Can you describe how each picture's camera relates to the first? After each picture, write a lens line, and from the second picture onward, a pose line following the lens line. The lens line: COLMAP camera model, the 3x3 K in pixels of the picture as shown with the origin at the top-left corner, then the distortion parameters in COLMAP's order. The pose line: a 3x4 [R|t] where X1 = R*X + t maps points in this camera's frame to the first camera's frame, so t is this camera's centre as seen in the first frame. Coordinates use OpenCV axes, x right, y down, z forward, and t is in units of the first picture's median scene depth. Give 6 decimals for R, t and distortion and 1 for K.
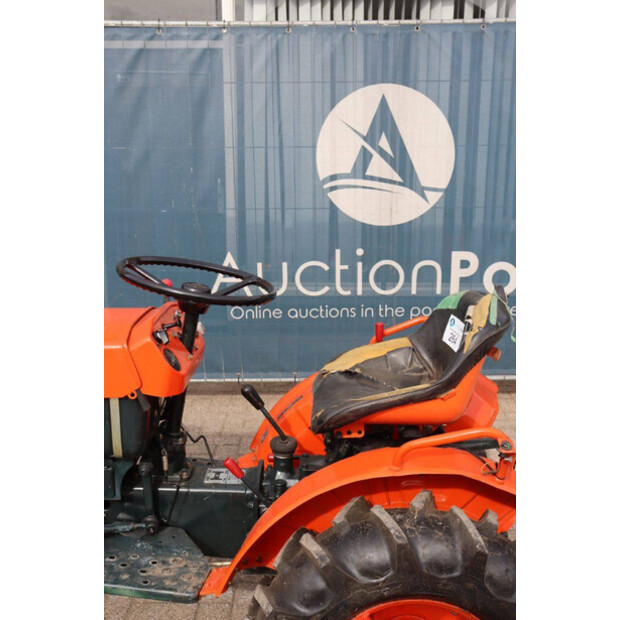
lens RADIAL K [[692.6, 0, 304.4], [0, 692.6, 311.6], [0, 0, 1]] dist [-0.008509, 0.000000]
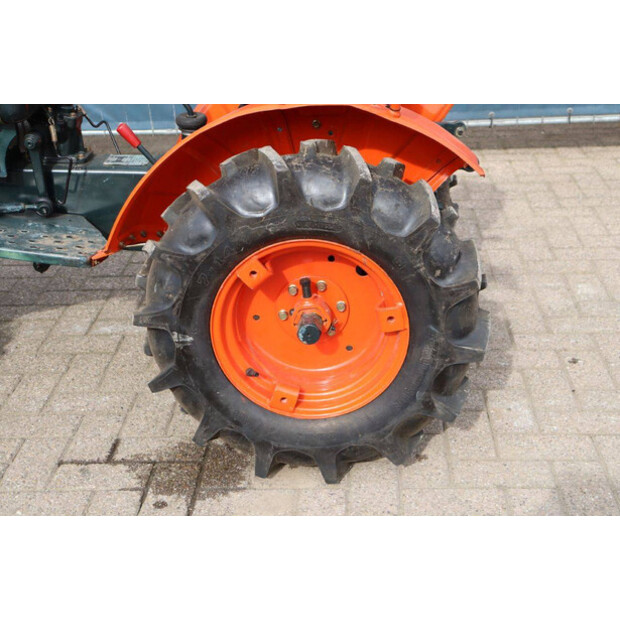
lens RADIAL K [[993.0, 0, 313.4], [0, 993.0, 310.8], [0, 0, 1]] dist [0.146596, 0.000000]
pose [[0.998999, -0.010806, -0.043403, 0.092451], [0.018594, 0.982888, 0.183263, 0.103541], [0.040680, -0.183886, 0.982105, -0.150547]]
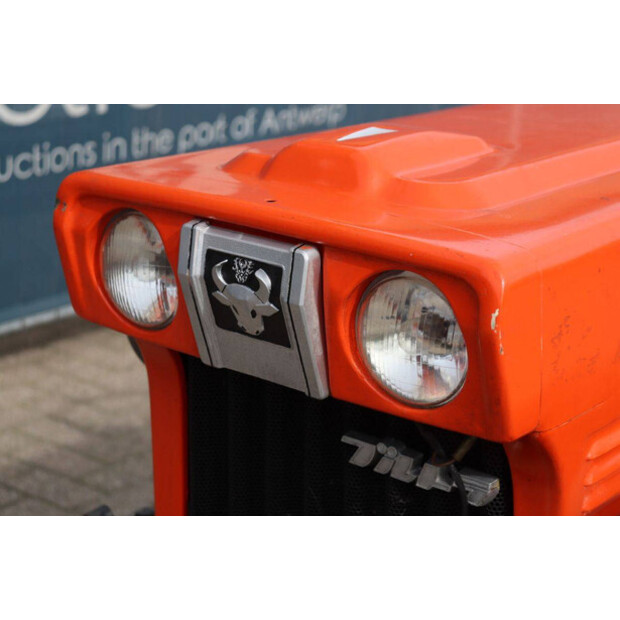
lens RADIAL K [[1432.3, 0, 310.3], [0, 1432.3, 310.8], [0, 0, 1]] dist [0.411136, 0.000000]
pose [[0.621466, -0.207310, 0.755515, -0.611409], [0.153504, 0.977883, 0.142058, -0.011889], [-0.768256, 0.027691, 0.639544, 0.306650]]
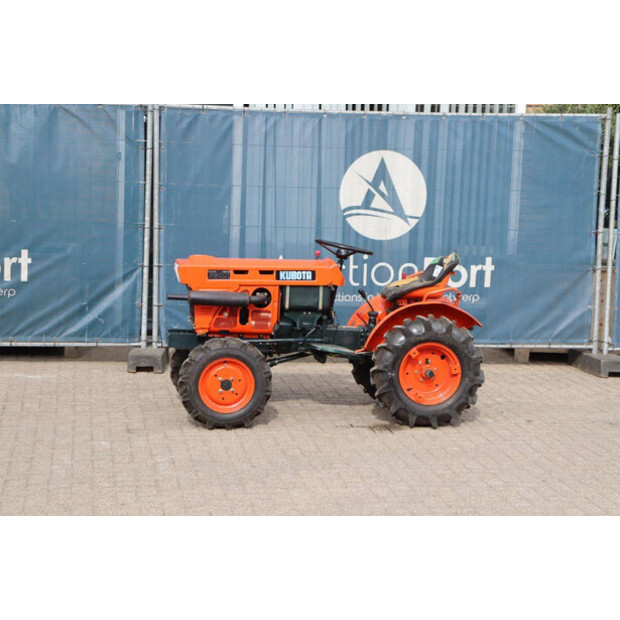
lens RADIAL K [[1432.3, 0, 310.3], [0, 1432.3, 316.4], [0, 0, 1]] dist [0.411136, 0.000000]
pose [[0.984891, 0.012473, 0.172724, -0.604372], [0.006663, 0.993935, -0.109764, 0.403537], [-0.173045, 0.109257, 0.978835, -2.127873]]
